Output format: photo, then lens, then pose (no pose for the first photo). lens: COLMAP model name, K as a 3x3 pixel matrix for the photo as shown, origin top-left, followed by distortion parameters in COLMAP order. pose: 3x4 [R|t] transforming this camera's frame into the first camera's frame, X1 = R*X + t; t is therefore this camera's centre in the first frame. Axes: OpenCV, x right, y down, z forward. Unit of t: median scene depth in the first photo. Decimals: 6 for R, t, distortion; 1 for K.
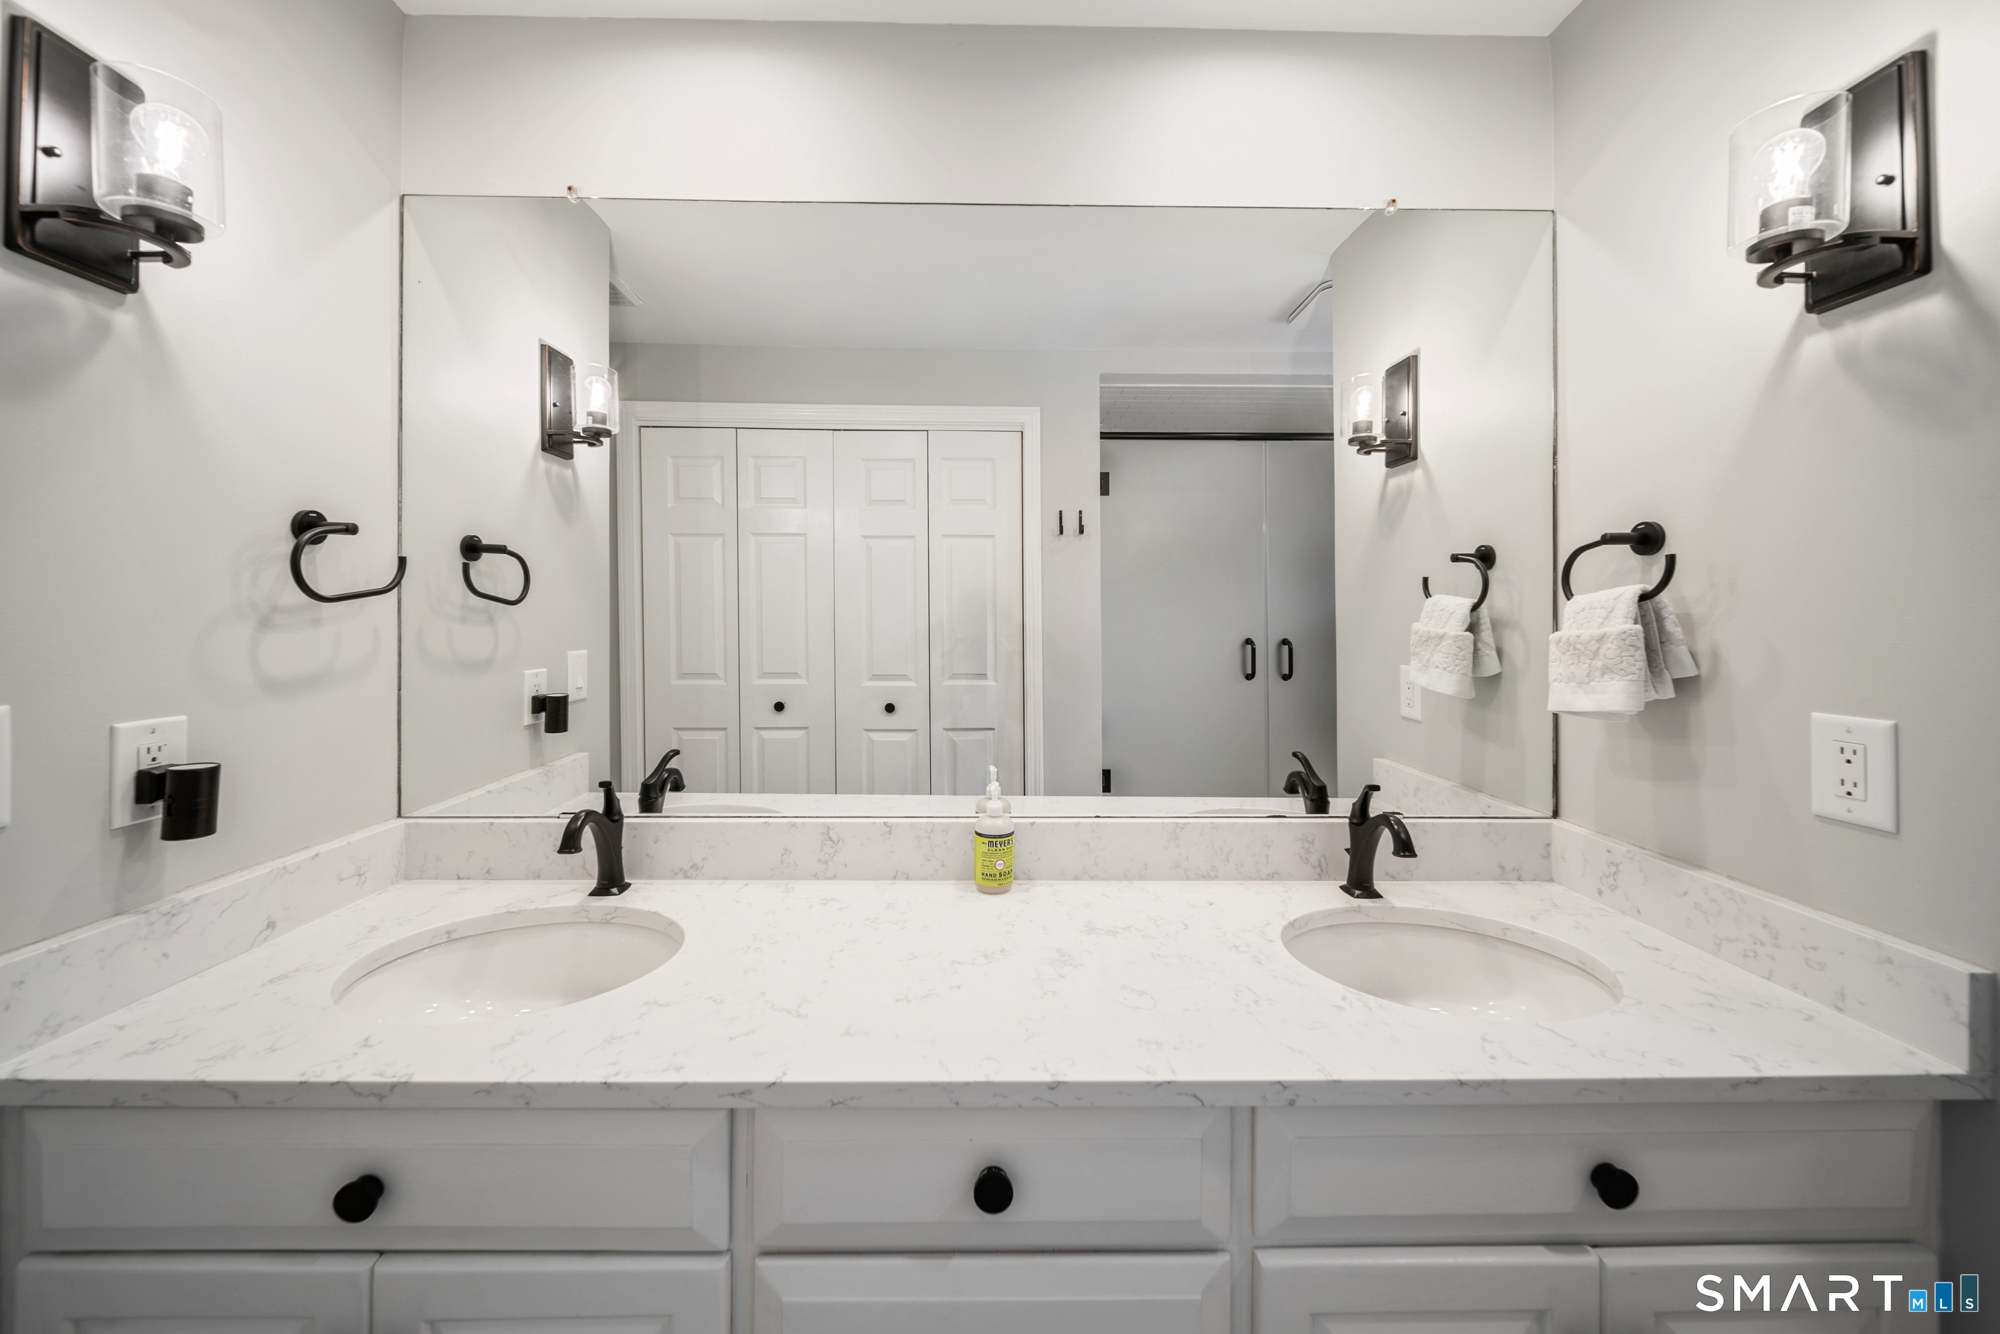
lens RADIAL K [[714.0, 0, 983.7], [0, 714.0, 622.2], [0, 0, 1]] dist [-0.002111, -0.000420]
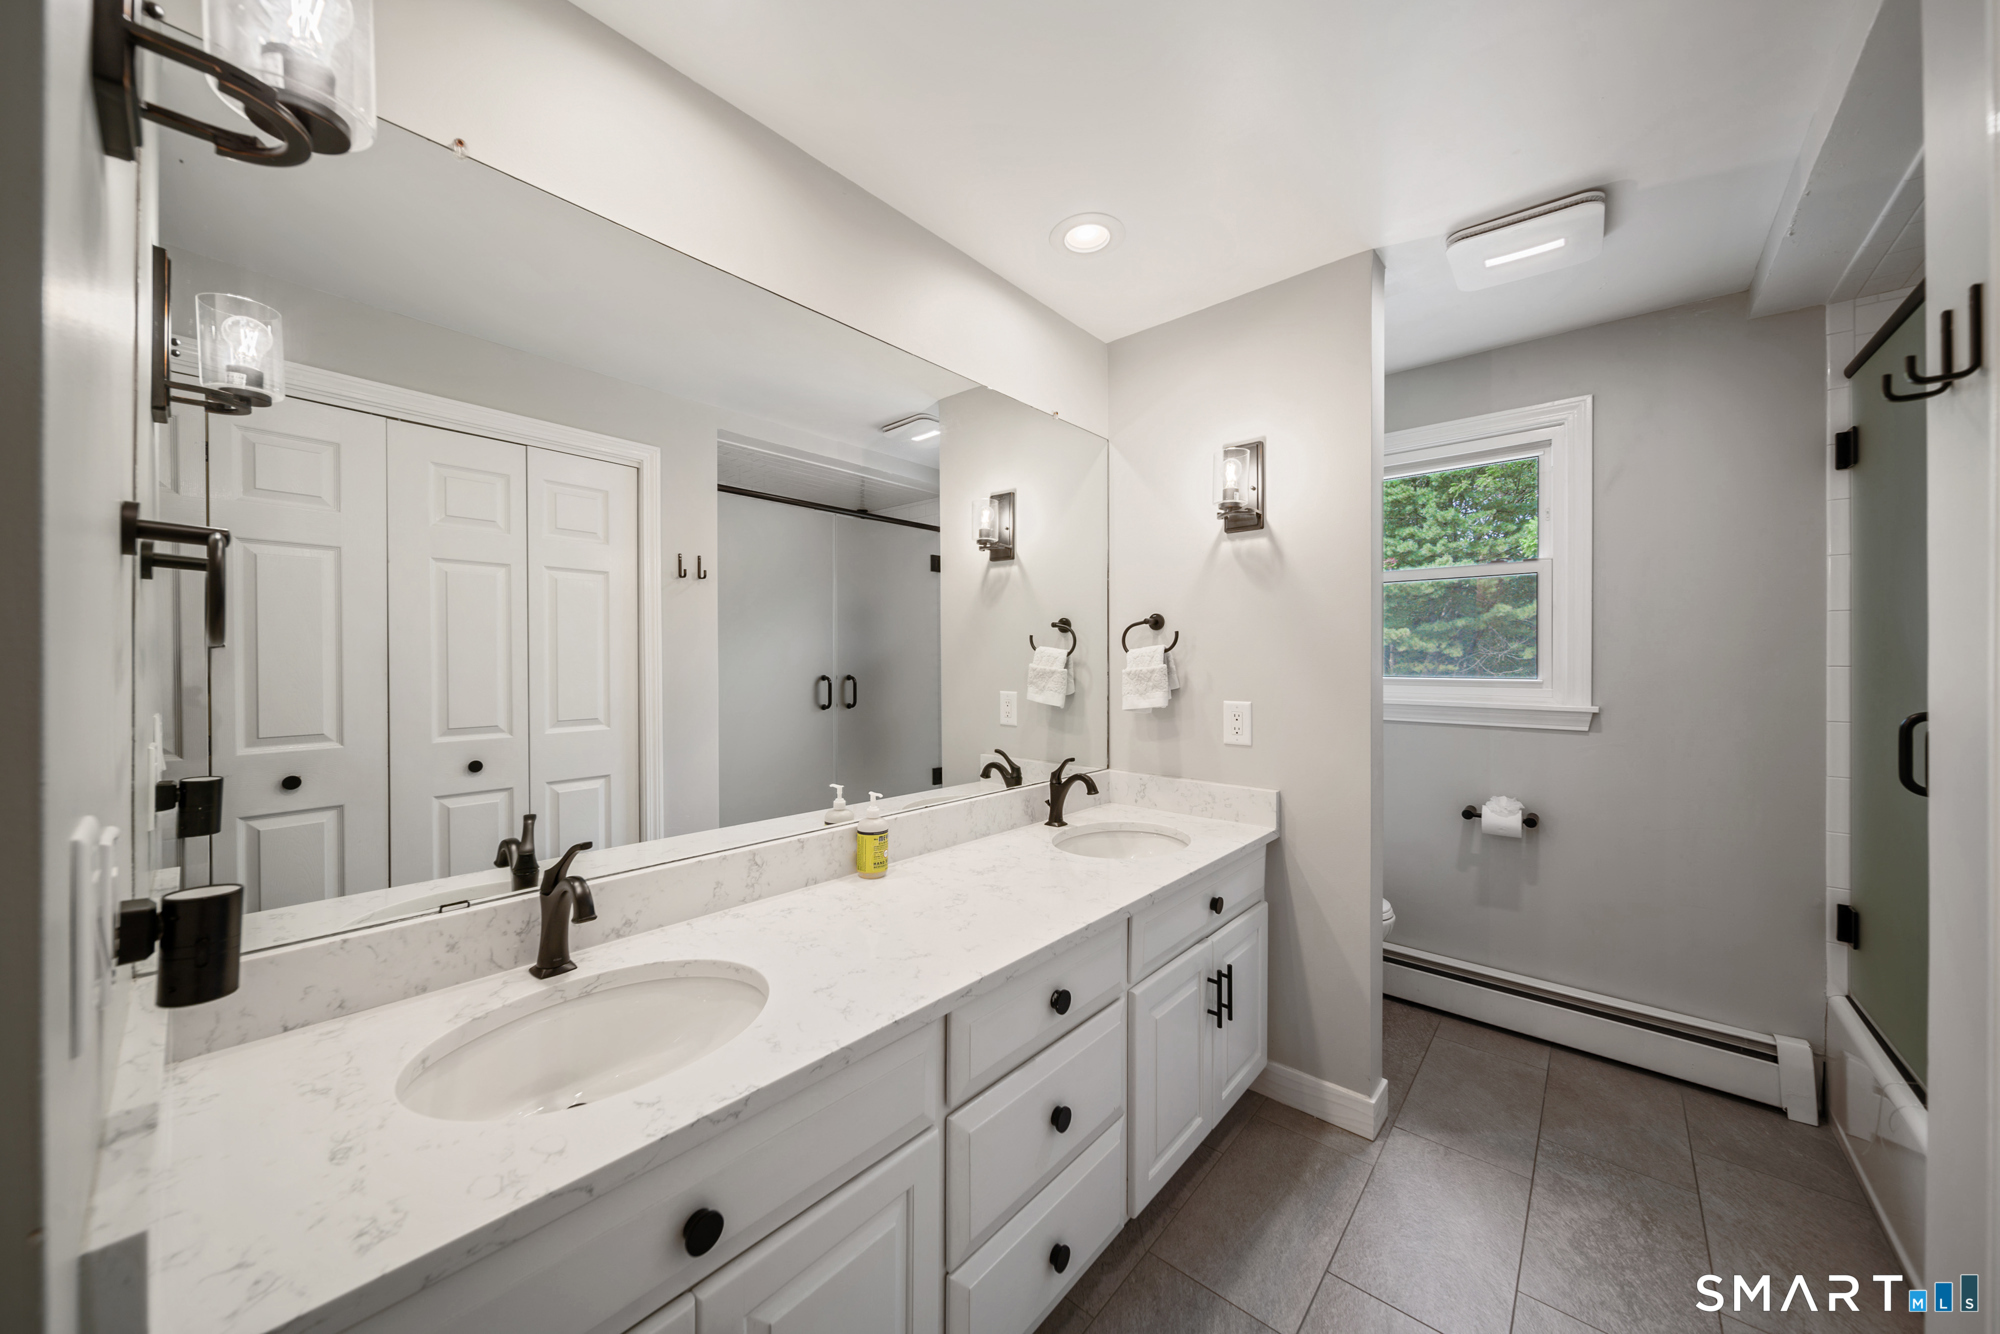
lens RADIAL K [[714.0, 0, 982.0], [0, 714.0, 661.5], [0, 0, 1]] dist [-0.002111, -0.000420]
pose [[0.669366, -0.004029, 0.742922, -0.798507], [0.002798, 0.999992, 0.002903, -0.010422], [-0.742928, 0.000136, 0.669371, 0.003127]]
